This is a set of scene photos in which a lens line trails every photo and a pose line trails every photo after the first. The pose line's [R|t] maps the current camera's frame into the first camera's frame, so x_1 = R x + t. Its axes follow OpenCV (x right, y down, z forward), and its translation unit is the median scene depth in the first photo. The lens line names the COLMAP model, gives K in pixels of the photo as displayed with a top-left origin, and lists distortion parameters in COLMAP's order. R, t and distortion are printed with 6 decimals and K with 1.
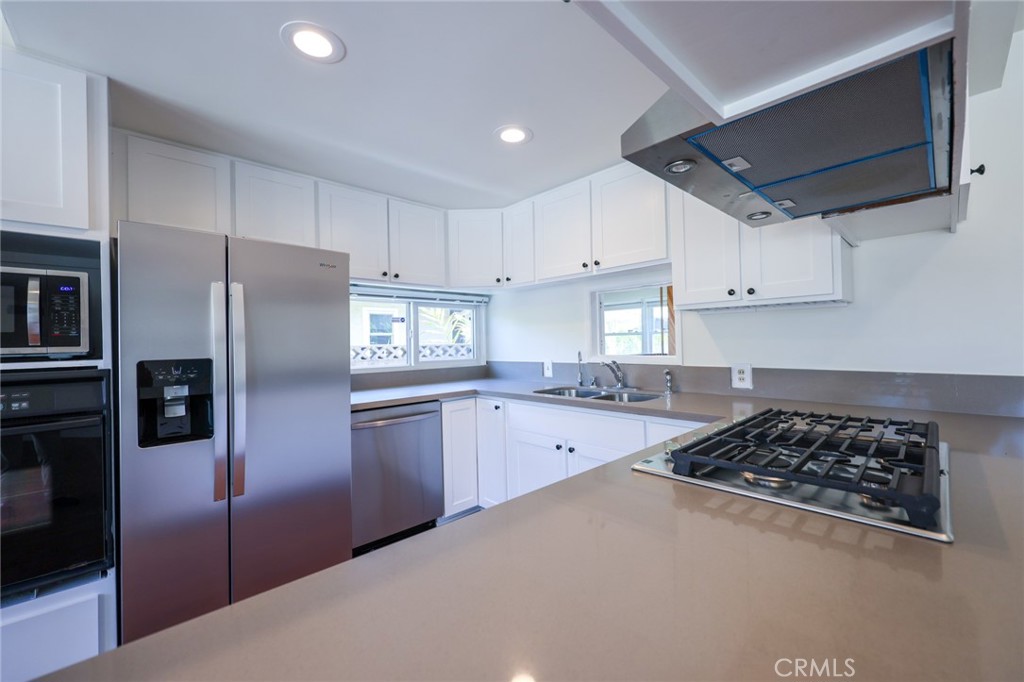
lens RADIAL K [[412.6, 0, 511.7], [0, 412.6, 340.5], [0, 0, 1]] dist [0.001035, -0.000077]
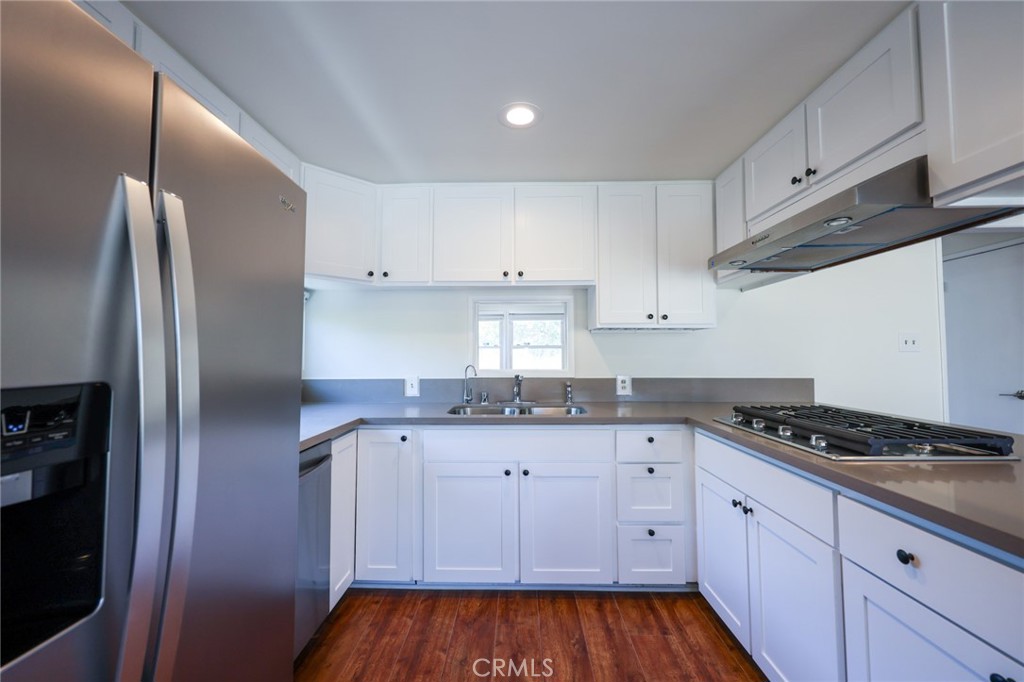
lens RADIAL K [[412.6, 0, 512.2], [0, 412.6, 337.2], [0, 0, 1]] dist [0.001035, -0.000077]
pose [[0.698393, 0.049063, 0.714031, -0.536971], [-0.015474, 0.998449, -0.053472, 0.014420], [-0.715547, 0.026295, 0.698069, 0.370633]]
